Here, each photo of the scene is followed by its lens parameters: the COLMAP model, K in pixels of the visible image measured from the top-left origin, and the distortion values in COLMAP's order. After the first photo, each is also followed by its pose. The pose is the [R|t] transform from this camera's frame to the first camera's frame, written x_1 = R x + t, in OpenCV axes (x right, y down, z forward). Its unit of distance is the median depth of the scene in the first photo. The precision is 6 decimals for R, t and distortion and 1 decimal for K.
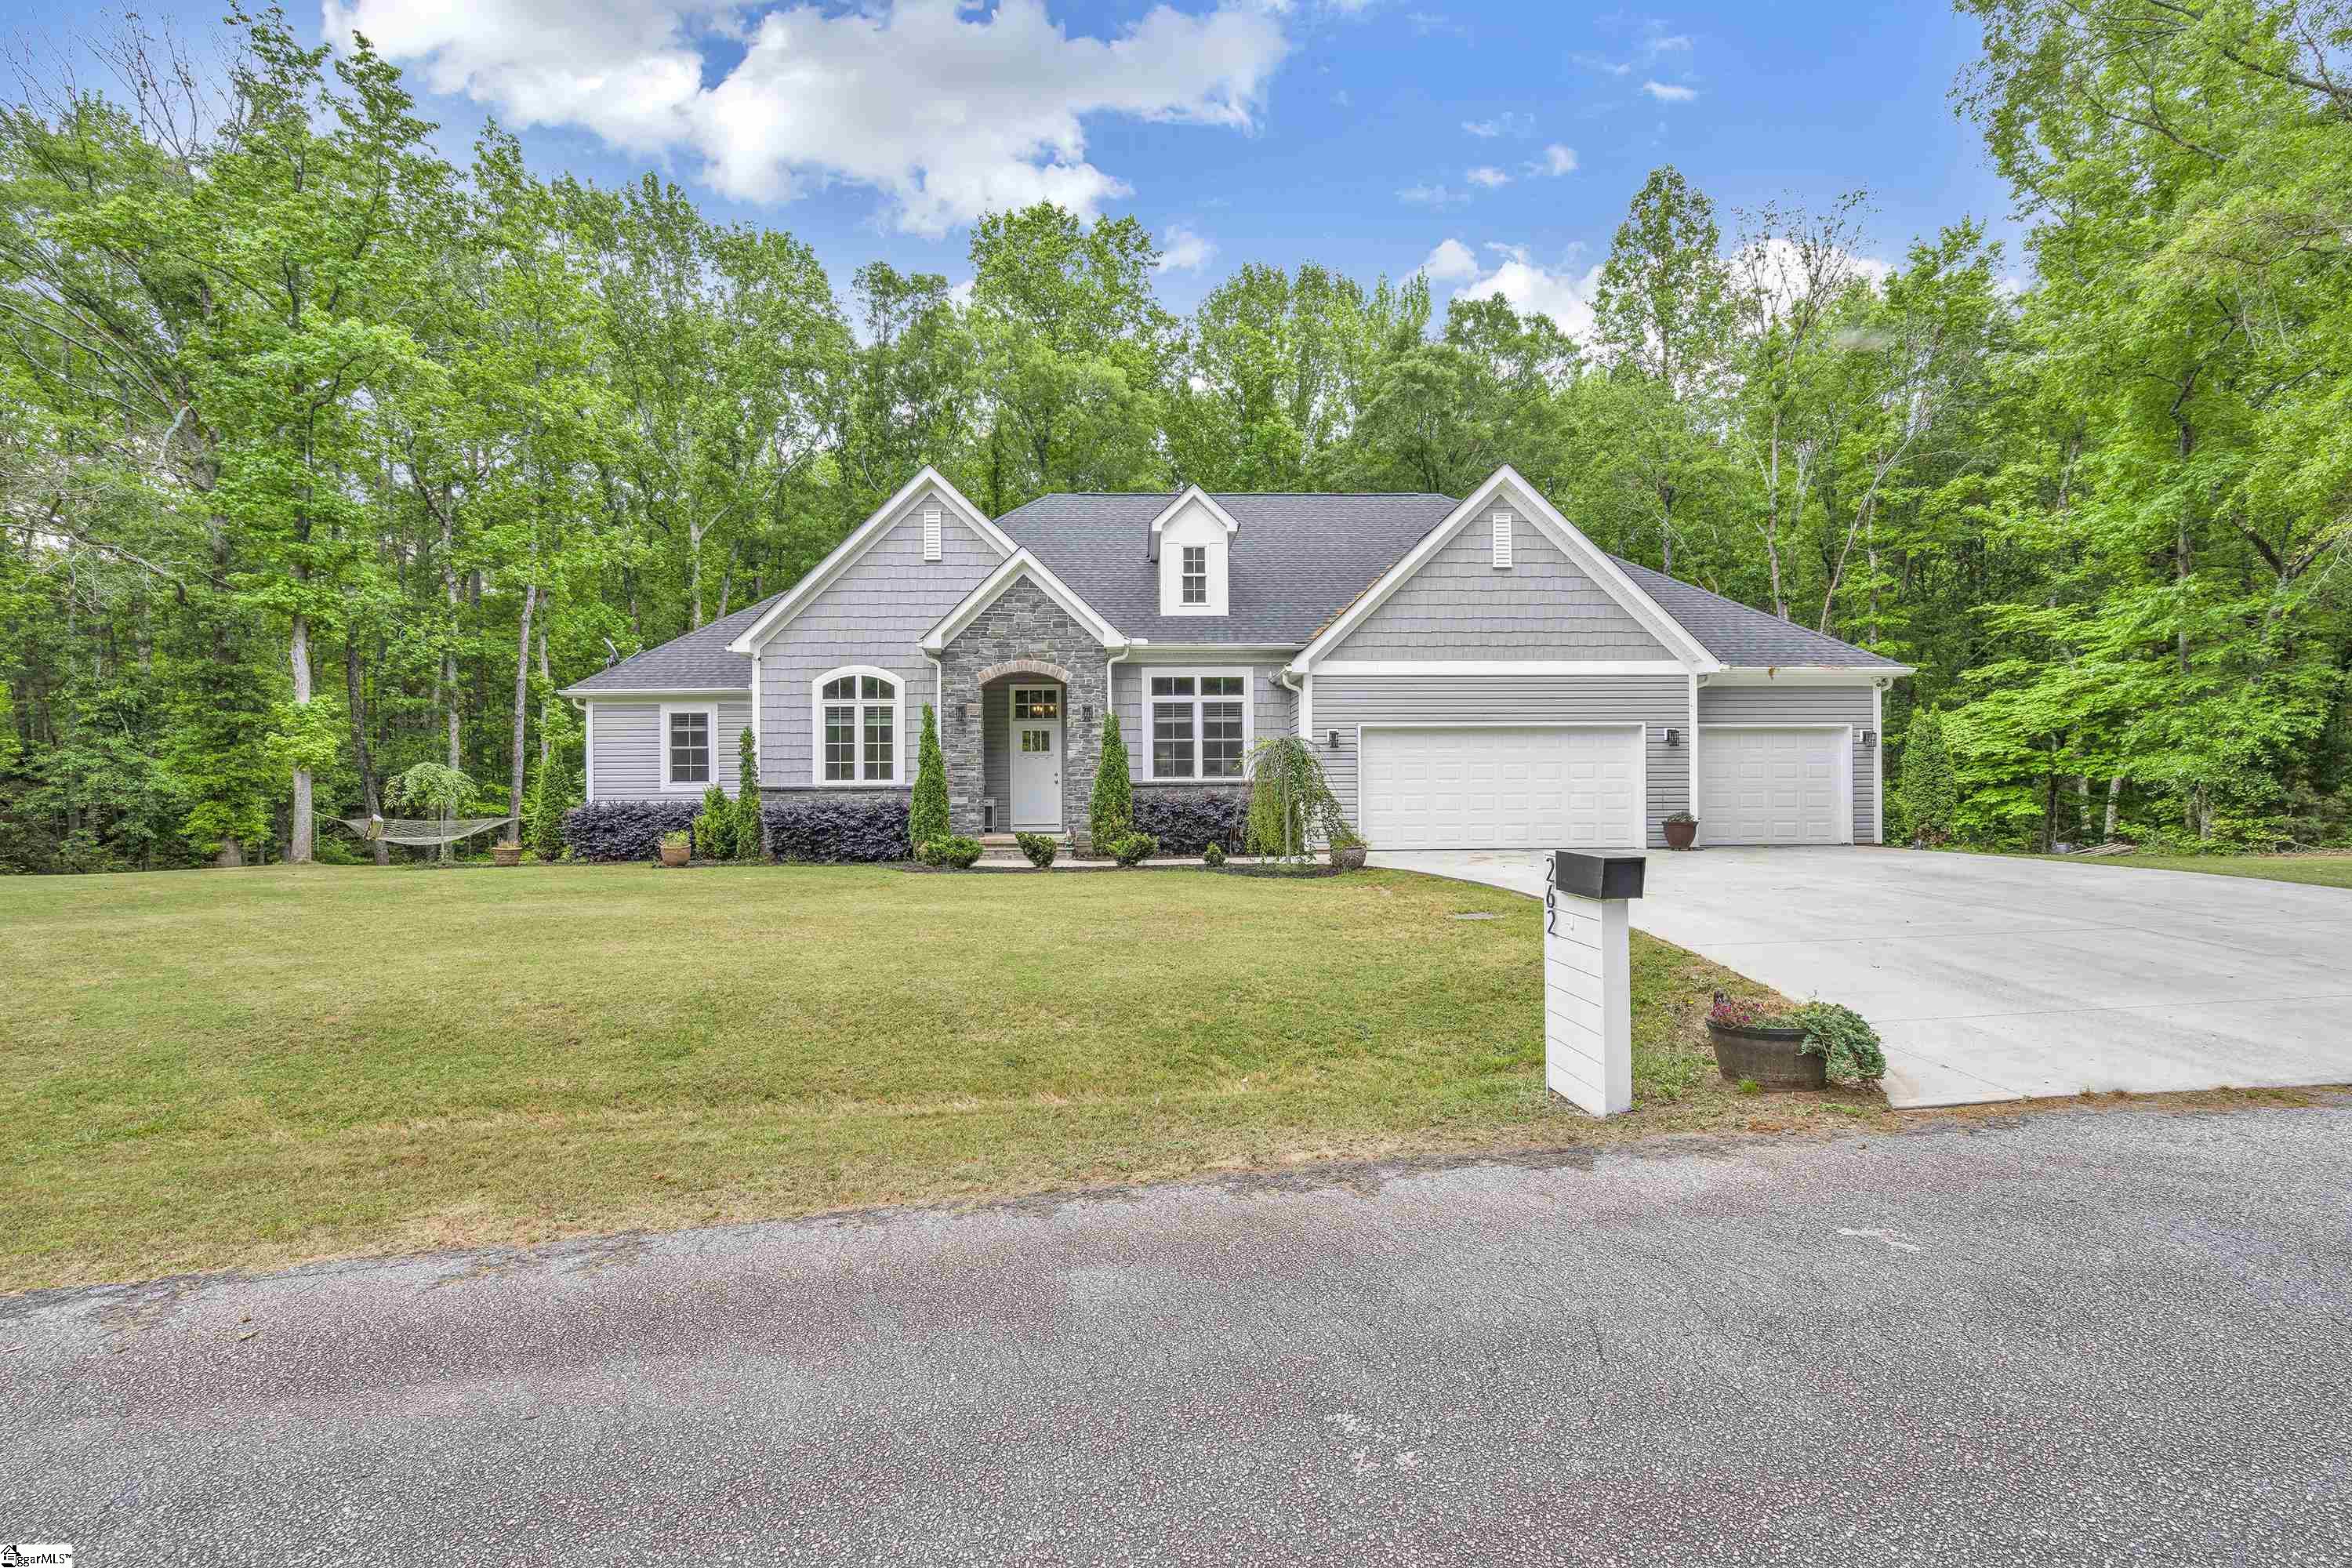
lens RADIAL K [[1068.1, 0, 1175.8], [0, 1068.1, 786.4], [0, 0, 1]] dist [-0.002487, 0.000480]
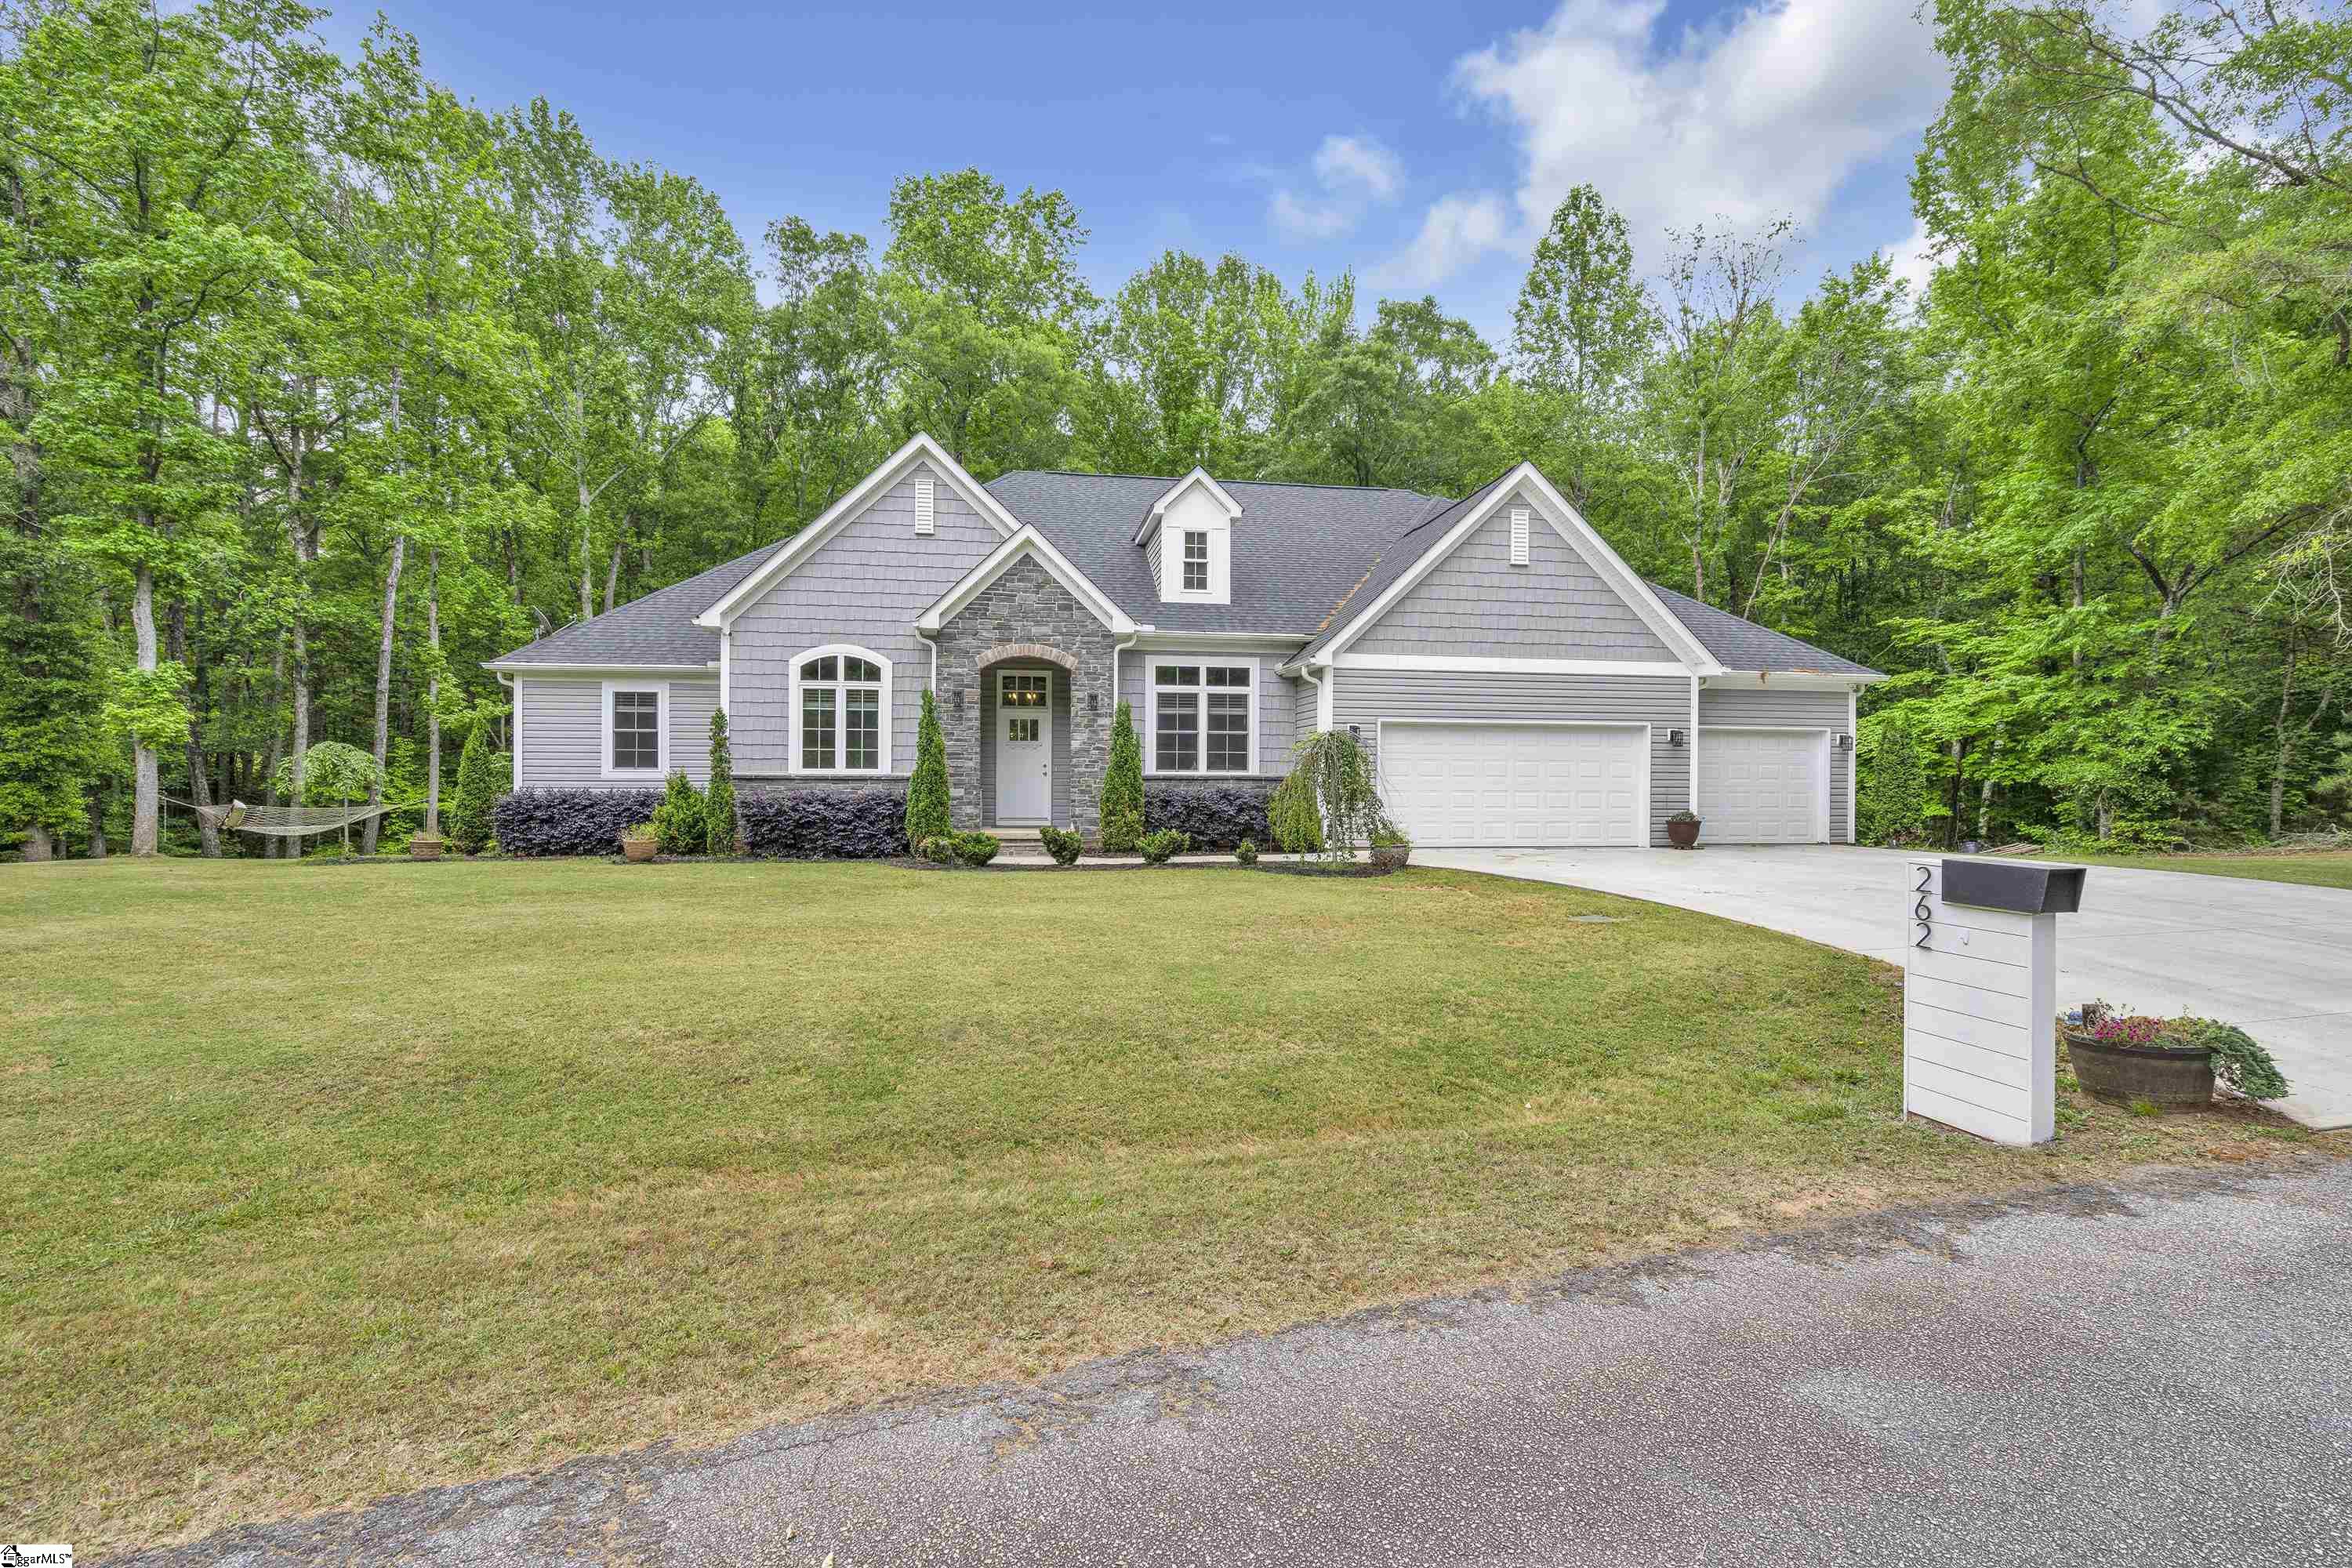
lens RADIAL K [[1068.1, 0, 1177.2], [0, 1068.1, 784.7], [0, 0, 1]] dist [-0.002487, 0.000480]
pose [[0.991627, 0.011742, 0.128601, -0.115068], [-0.012488, 0.999910, 0.004993, -0.000347], [-0.128531, -0.006558, 0.991684, 0.043741]]
